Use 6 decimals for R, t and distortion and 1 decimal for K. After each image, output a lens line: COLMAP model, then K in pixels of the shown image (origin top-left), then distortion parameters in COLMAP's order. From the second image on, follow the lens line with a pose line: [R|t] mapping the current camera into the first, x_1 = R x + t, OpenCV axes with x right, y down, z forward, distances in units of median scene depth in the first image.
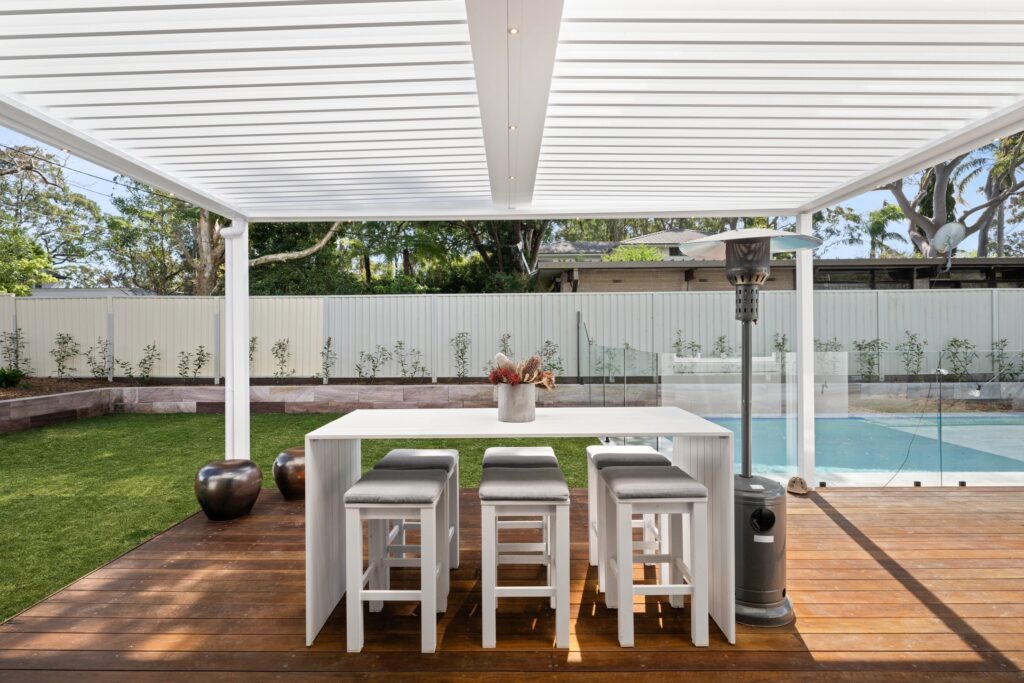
lens RADIAL K [[527.4, 0, 519.8], [0, 527.4, 337.8], [0, 0, 1]] dist [-0.008060, -0.000741]
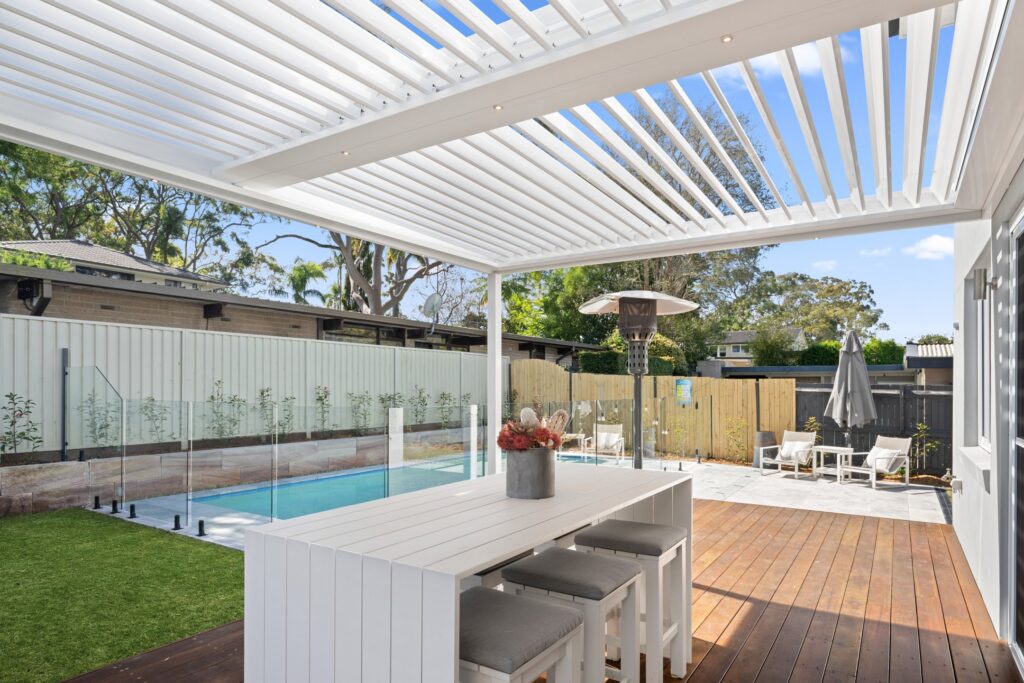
lens RADIAL K [[608.6, 0, 494.3], [0, 608.6, 372.8], [0, 0, 1]] dist [-0.003927, 0.000909]
pose [[0.532291, 0.031672, 0.845969, -0.228548], [-0.004027, 0.999383, -0.034882, 0.004083], [-0.846552, 0.015161, 0.532090, 0.161294]]
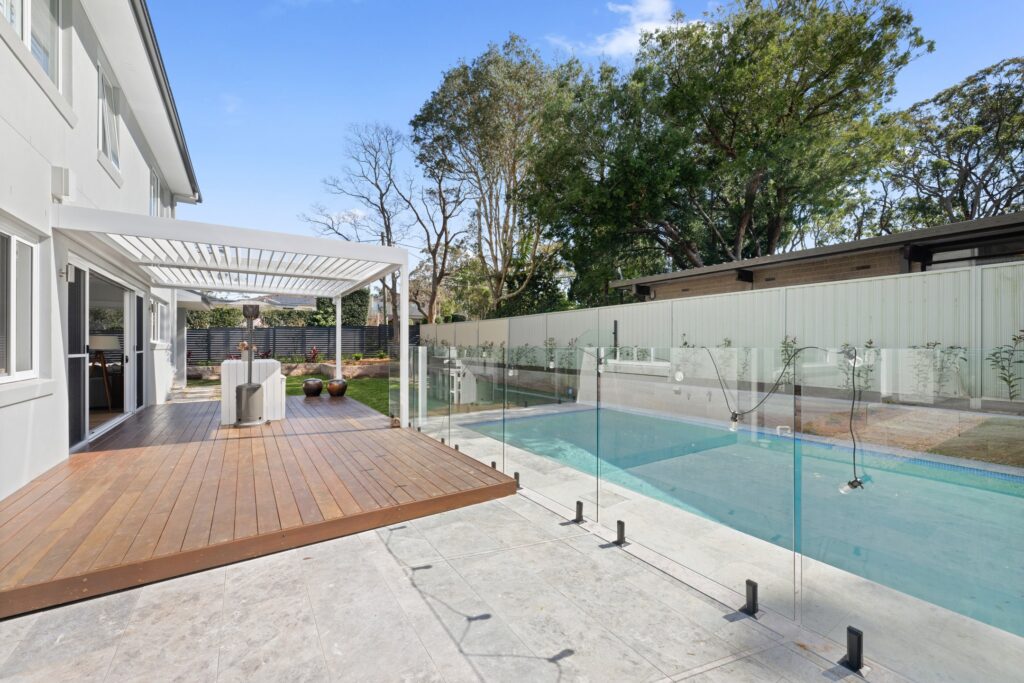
lens RADIAL K [[404.5, 0, 509.7], [0, 404.5, 344.7], [0, 0, 1]] dist [0.003009, 0.000123]
pose [[0.569038, 0.009879, -0.822252, 0.711850], [-0.010855, 0.999931, 0.004501, 0.006470], [0.822240, 0.006365, 0.569106, 0.238374]]
